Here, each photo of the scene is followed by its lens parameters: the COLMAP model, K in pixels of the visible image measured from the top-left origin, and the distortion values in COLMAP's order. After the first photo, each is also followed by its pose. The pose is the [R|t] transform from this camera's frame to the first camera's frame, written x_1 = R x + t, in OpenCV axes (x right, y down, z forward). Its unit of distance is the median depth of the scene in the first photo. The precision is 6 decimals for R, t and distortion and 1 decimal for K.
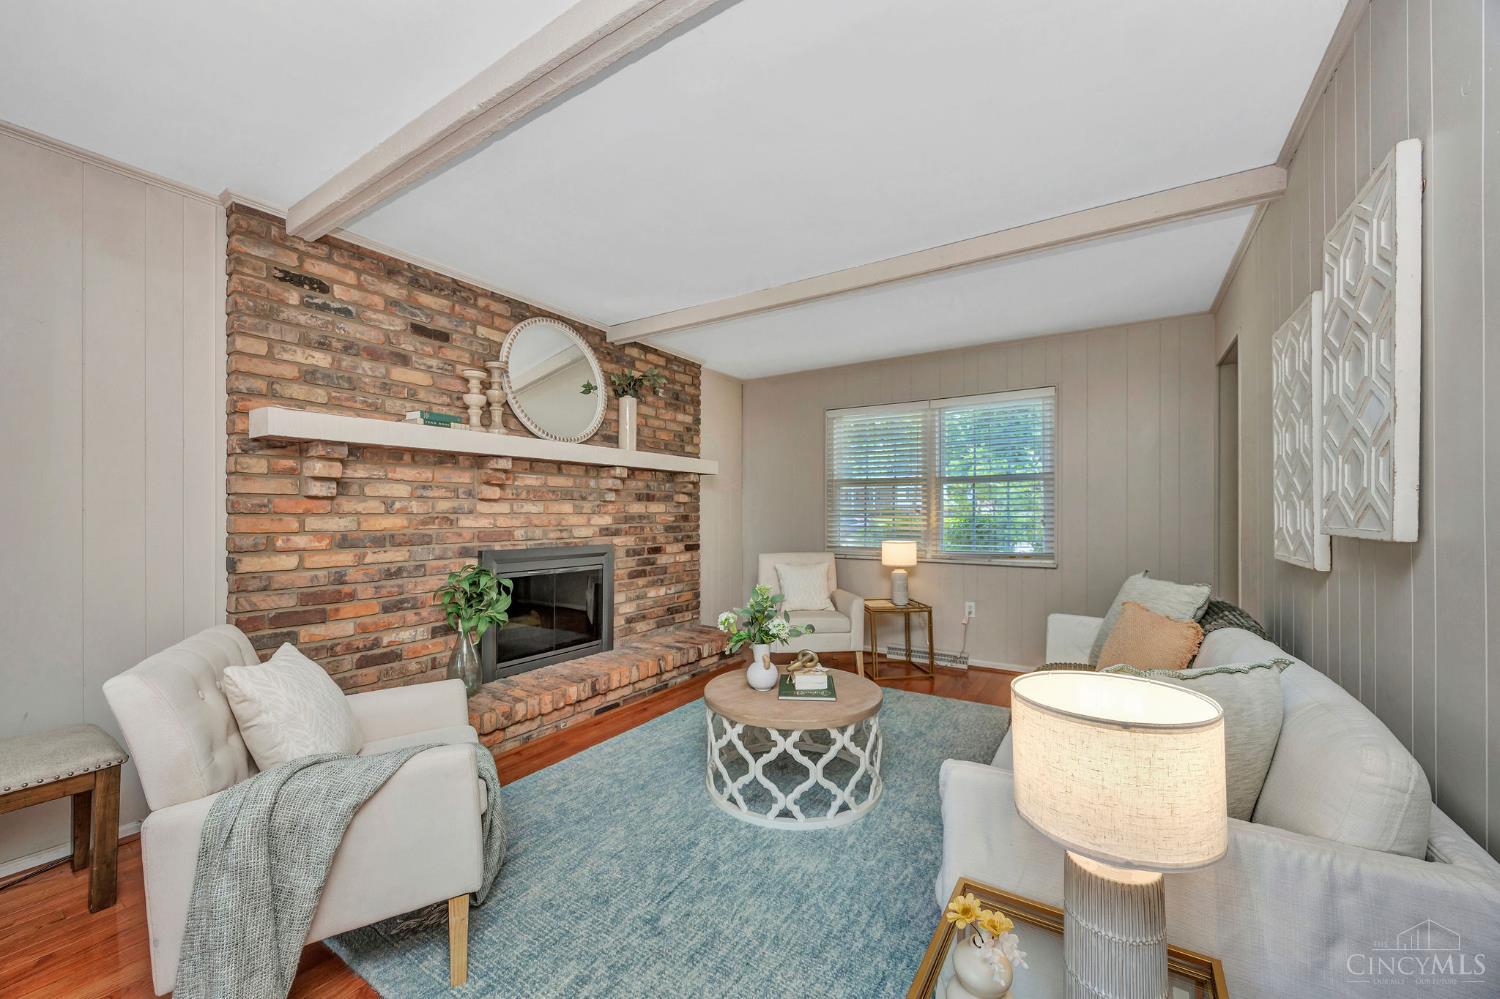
lens RADIAL K [[571.3, 0, 743.7], [0, 571.3, 512.4], [0, 0, 1]] dist [-0.001179, -0.000078]
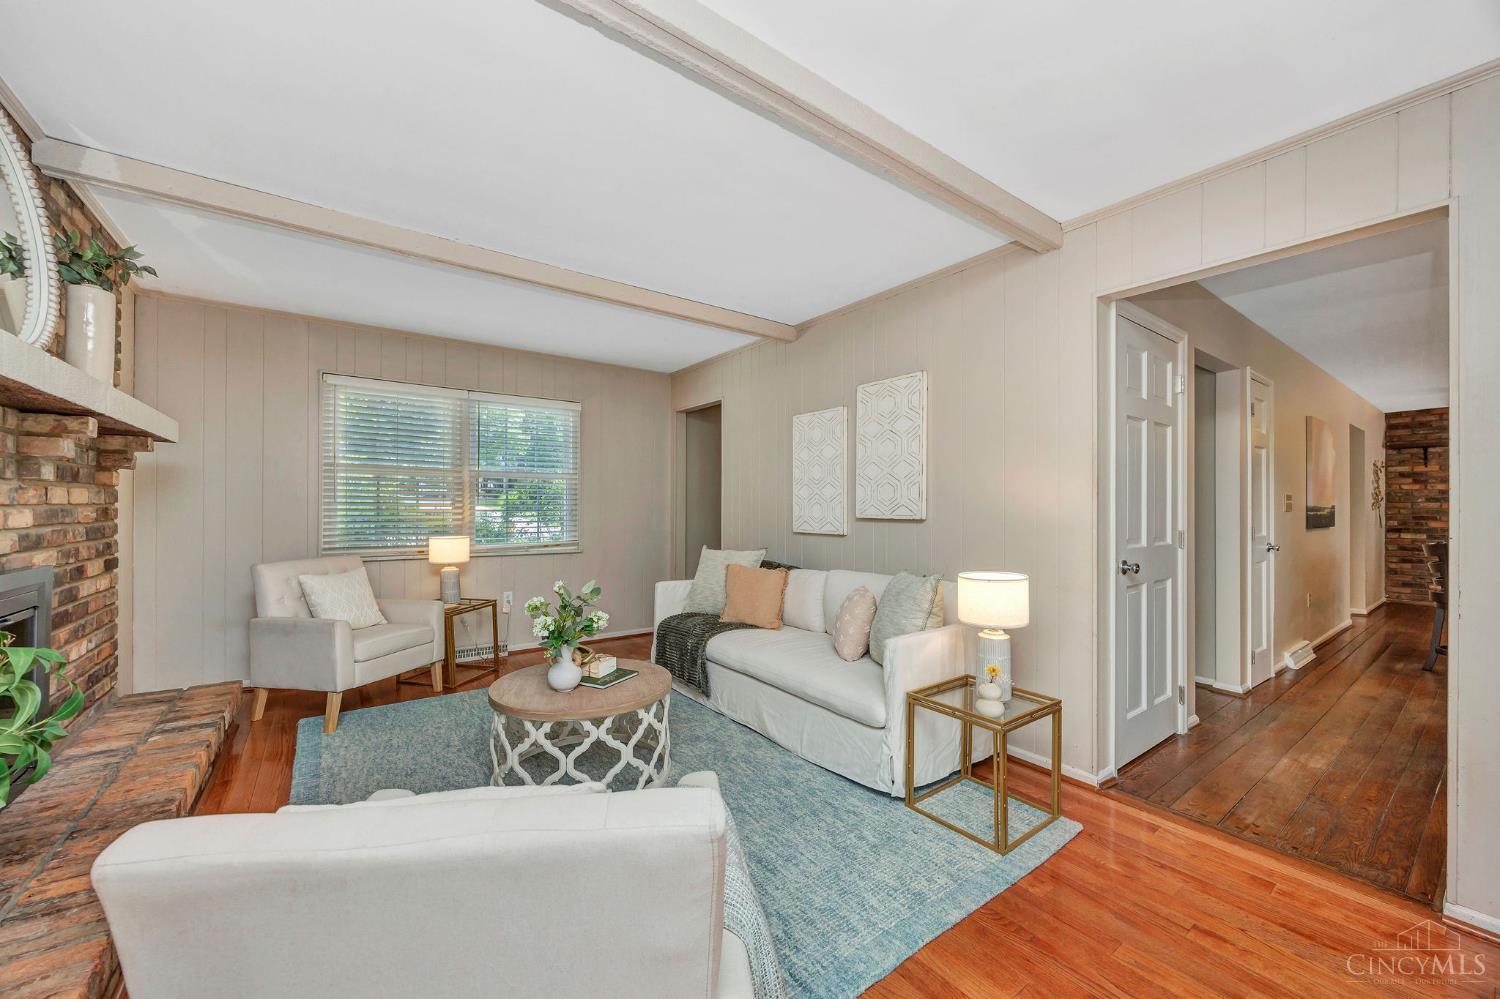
lens RADIAL K [[571.3, 0, 747.6], [0, 571.3, 506.7], [0, 0, 1]] dist [-0.001179, -0.000078]
pose [[0.366891, 0.003146, 0.930259, -0.572128], [-0.003773, 0.999991, -0.001894, 0.001843], [-0.930256, -0.002815, 0.366899, 0.274649]]
